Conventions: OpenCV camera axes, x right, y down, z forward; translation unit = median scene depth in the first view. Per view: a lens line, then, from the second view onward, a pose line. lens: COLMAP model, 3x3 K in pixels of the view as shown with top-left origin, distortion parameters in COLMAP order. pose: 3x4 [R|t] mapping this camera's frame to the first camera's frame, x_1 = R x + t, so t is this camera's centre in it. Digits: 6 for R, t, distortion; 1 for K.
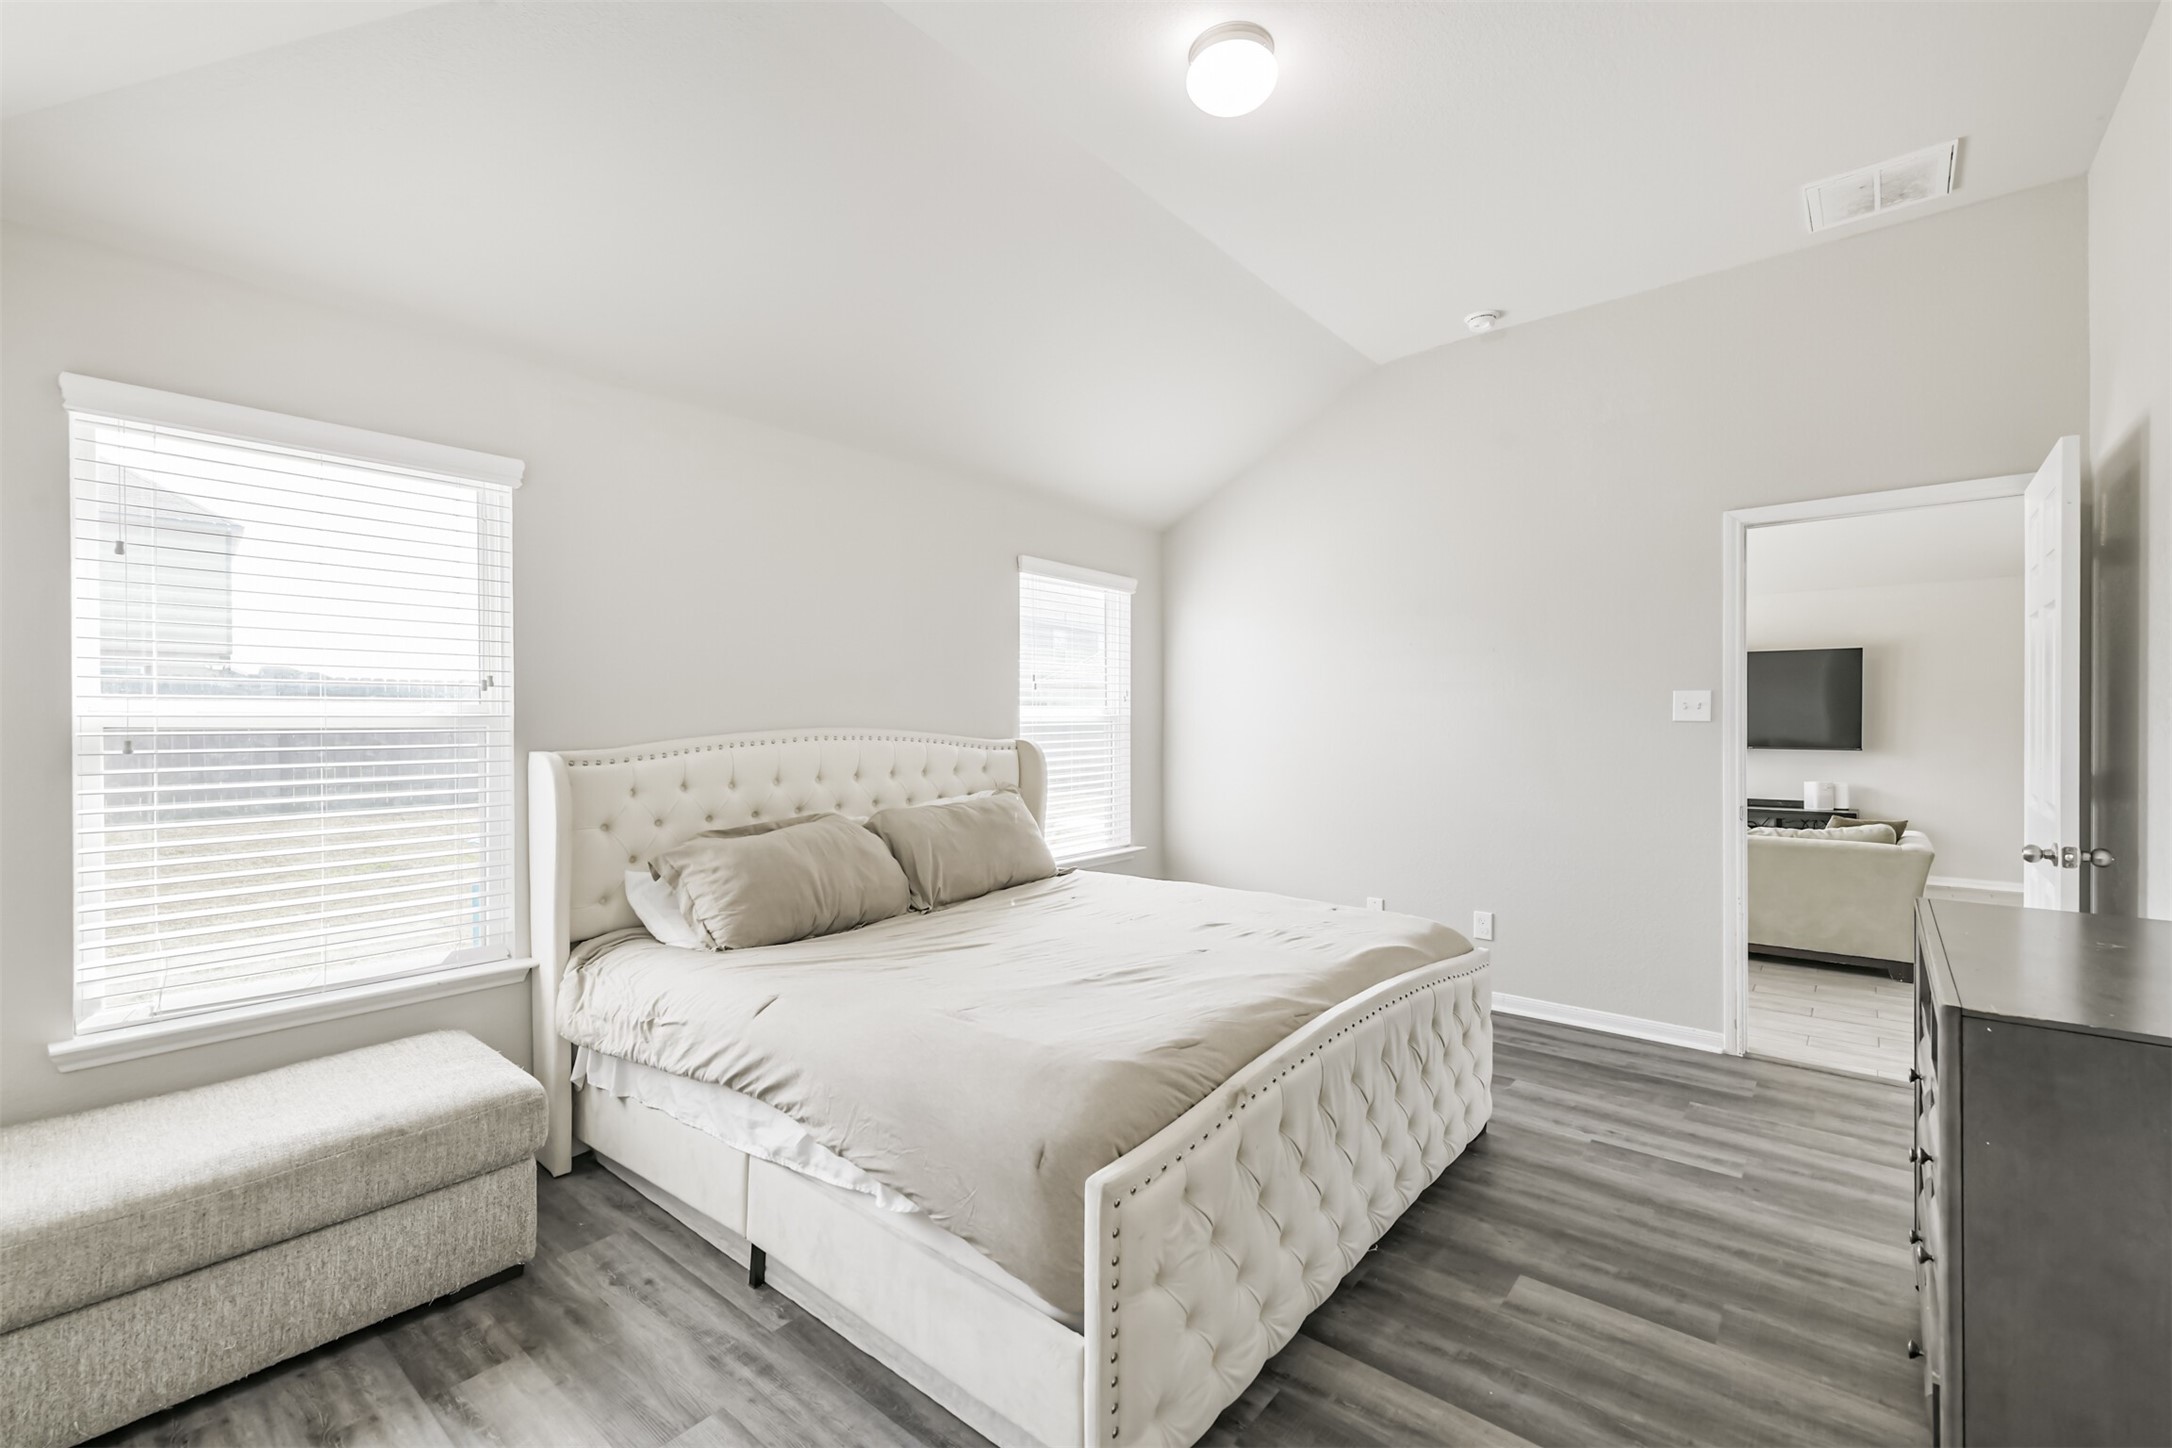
lens RADIAL K [[932.5, 0, 1088.4], [0, 932.5, 720.2], [0, 0, 1]] dist [-0.016452, -0.001198]
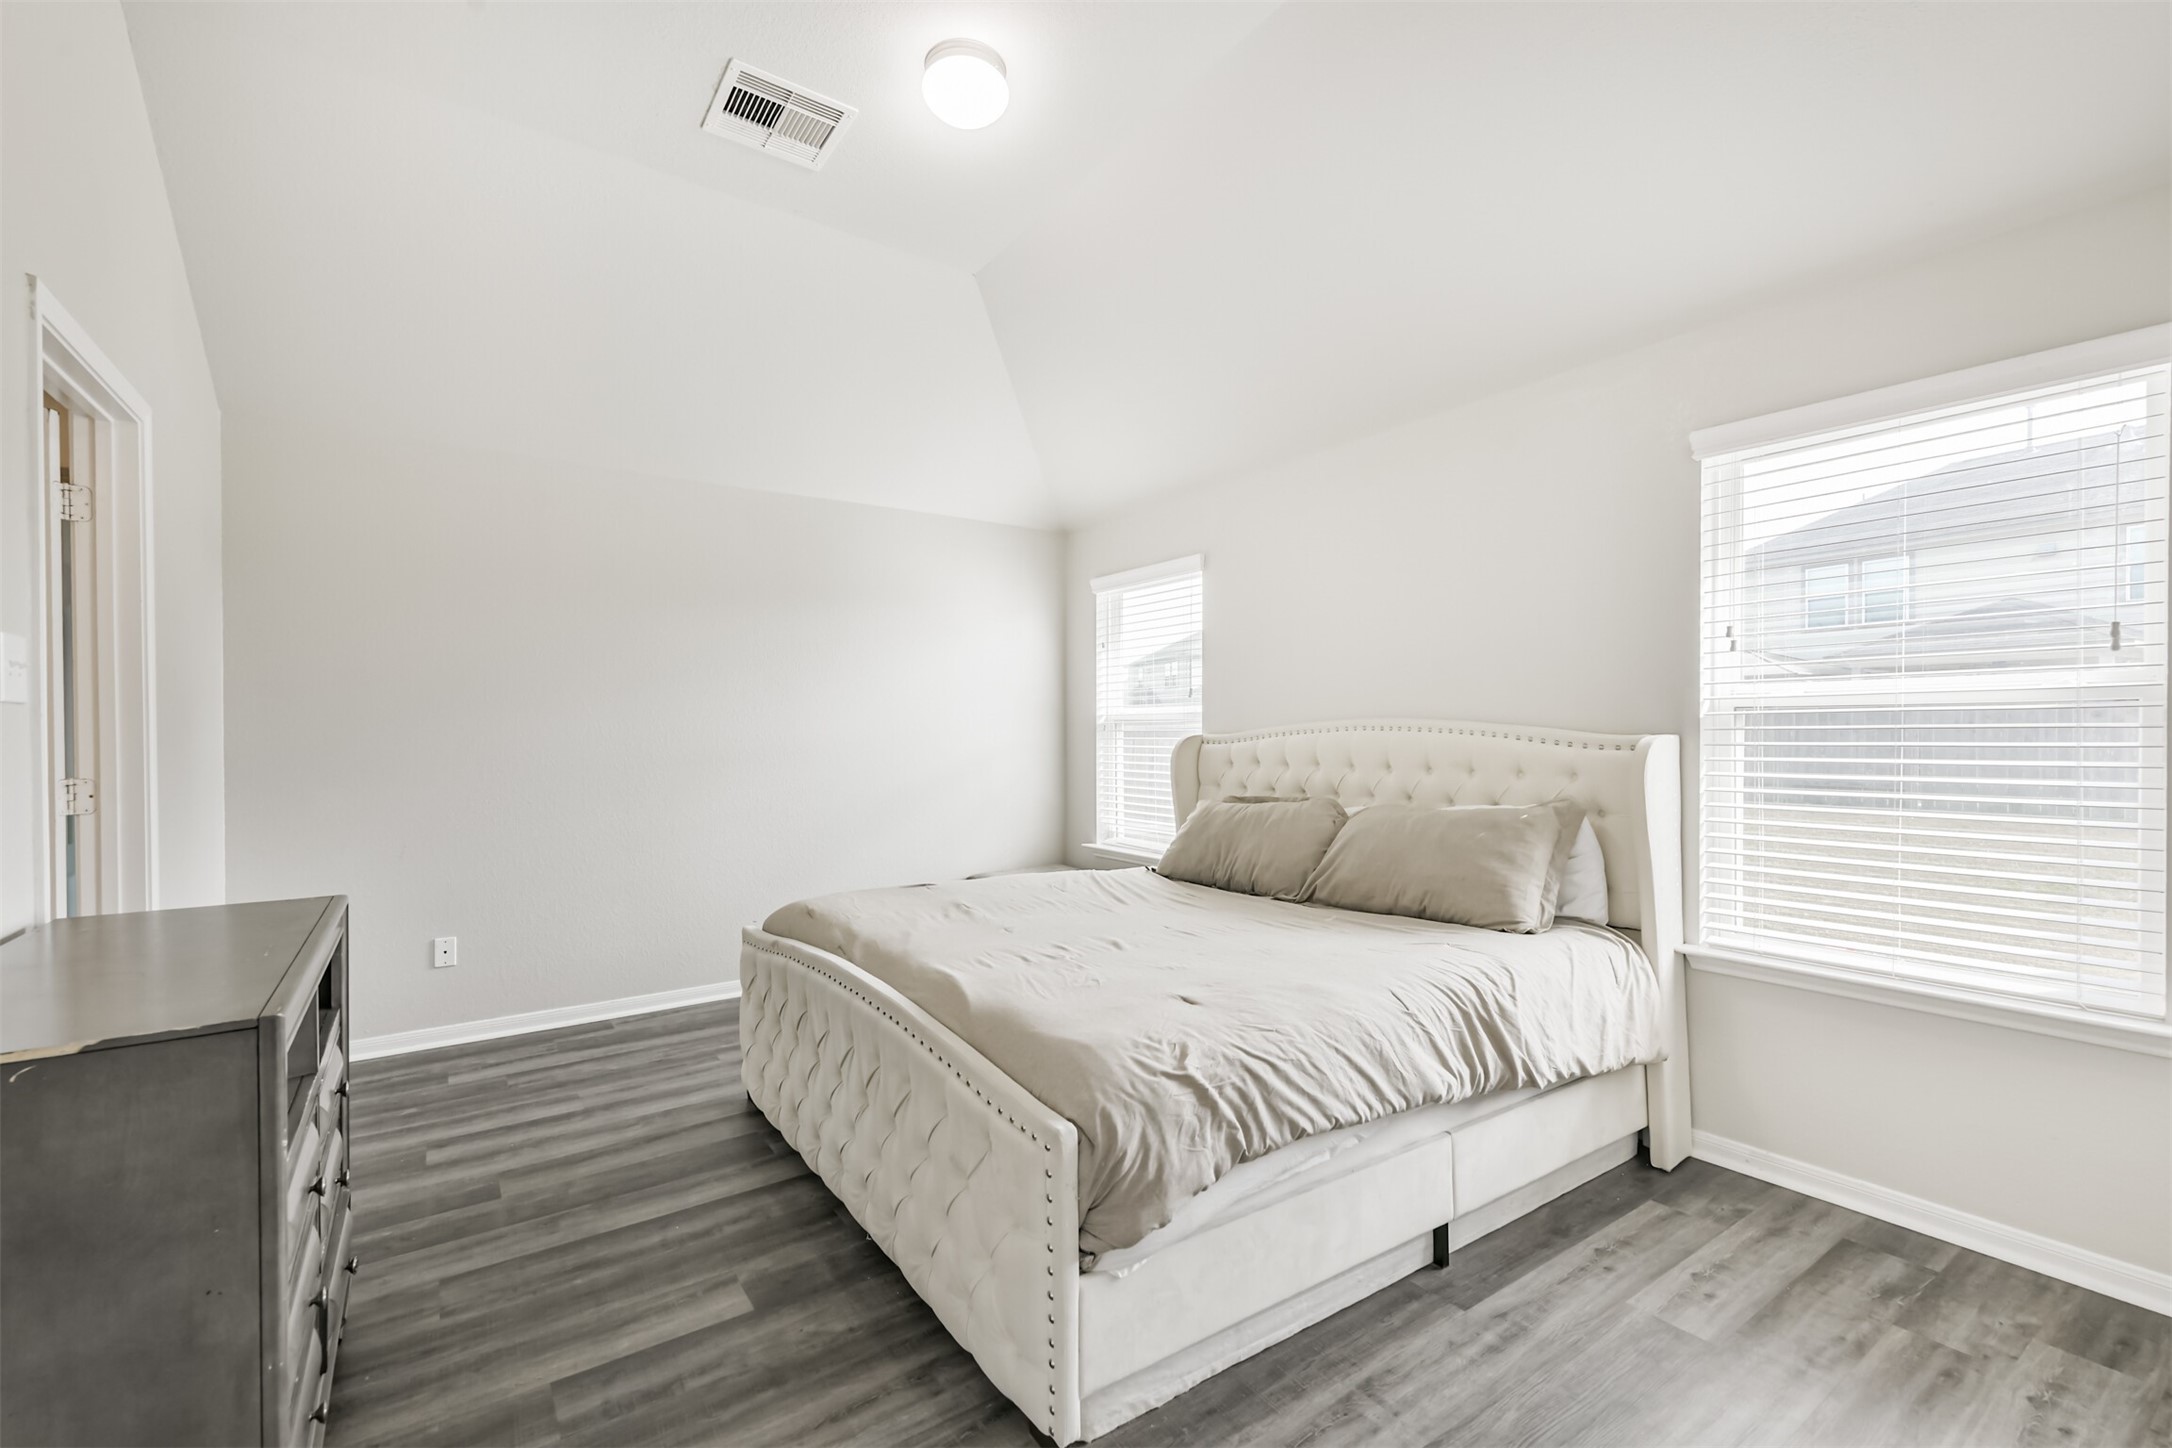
lens RADIAL K [[932.5, 0, 1085.4], [0, 932.5, 728.8], [0, 0, 1]] dist [-0.016452, -0.001198]
pose [[-0.264630, 0.005694, -0.964333, 1.310453], [0.006174, 0.999972, 0.004210, 0.024048], [0.964330, -0.004839, -0.264658, 1.622344]]
